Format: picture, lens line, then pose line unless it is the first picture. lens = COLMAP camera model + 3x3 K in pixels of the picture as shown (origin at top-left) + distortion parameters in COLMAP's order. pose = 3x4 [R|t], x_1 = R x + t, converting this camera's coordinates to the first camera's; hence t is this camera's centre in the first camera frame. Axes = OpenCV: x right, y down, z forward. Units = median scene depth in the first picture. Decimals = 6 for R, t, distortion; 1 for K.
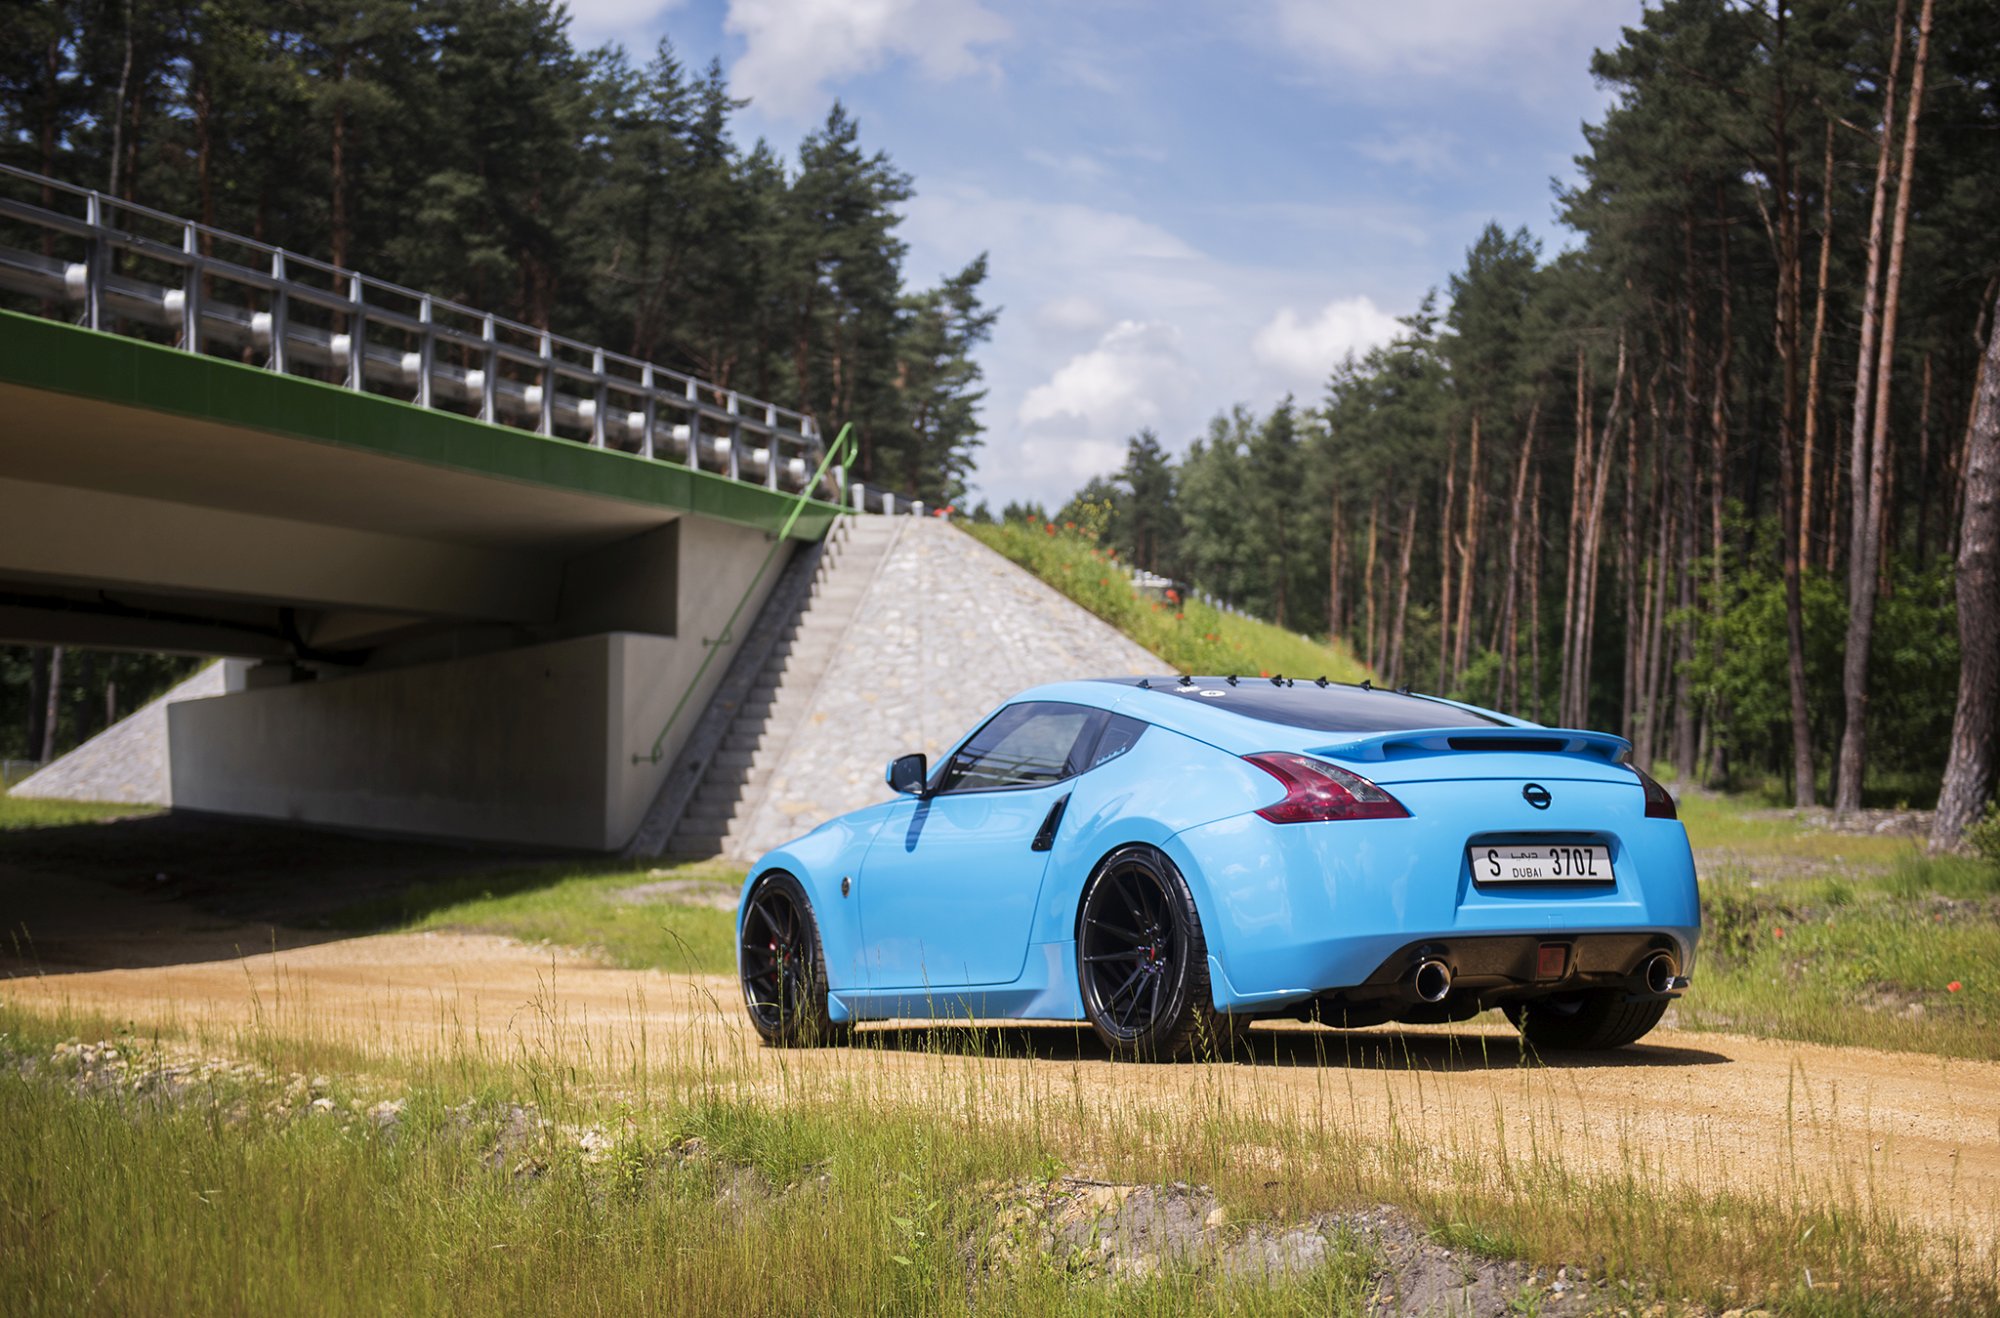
lens RADIAL K [[3240.7, 0, 992.2], [0, 3240.7, 654.1], [0, 0, 1]] dist [0.044787, 0.000000]
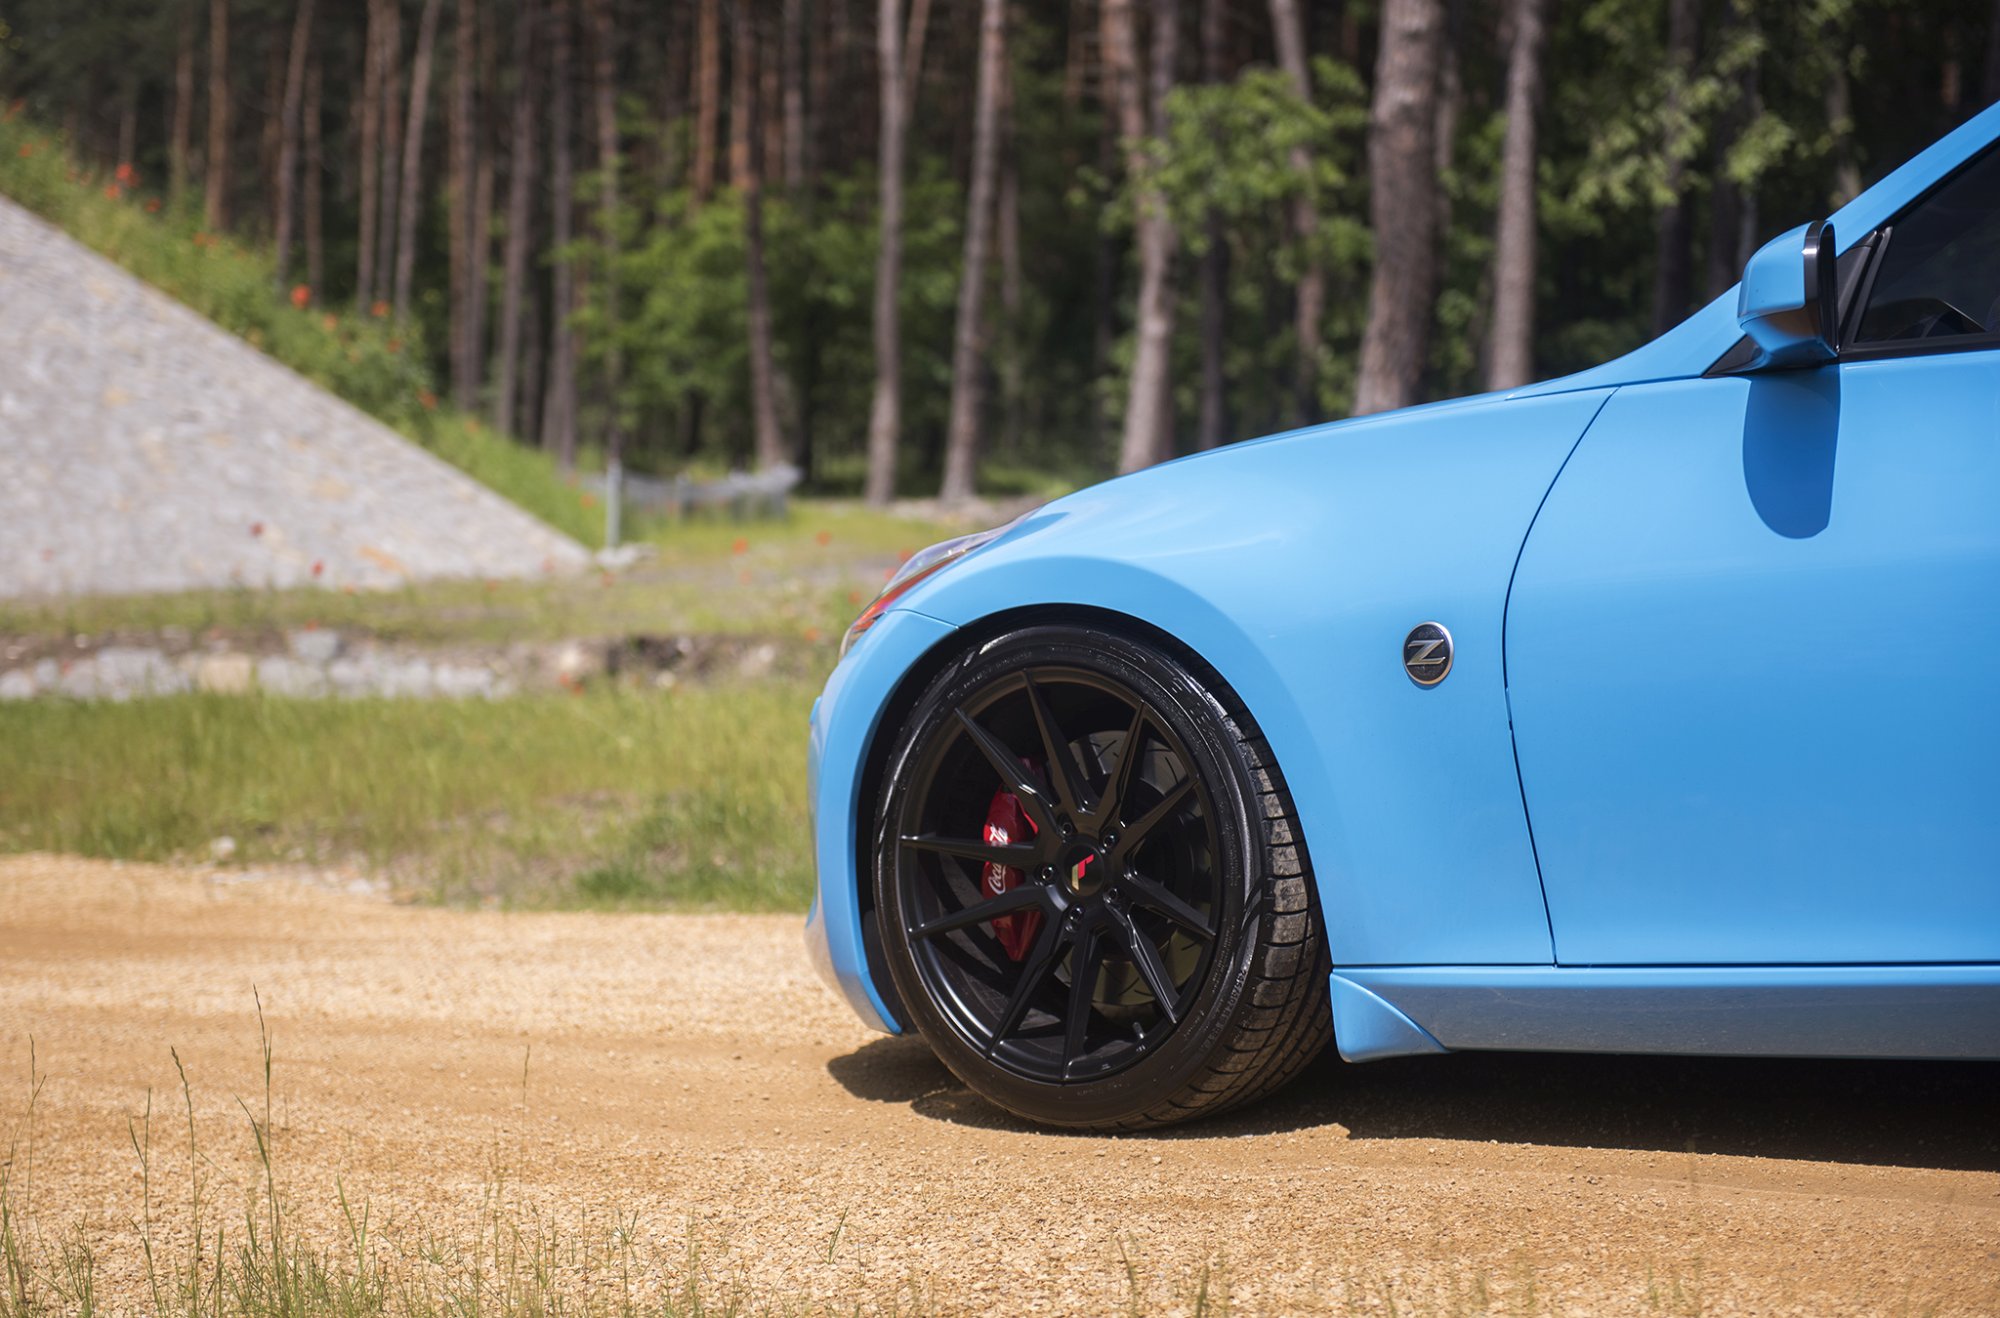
lens RADIAL K [[4057.5, 0, 997.7], [0, 4057.5, 660.5], [0, 0, 1]] dist [0.014203, 0.000000]
pose [[0.933480, -0.035176, 0.356899, -0.072215], [0.005929, 0.996556, 0.082714, 0.012140], [-0.358579, -0.075096, 0.930474, 0.199676]]
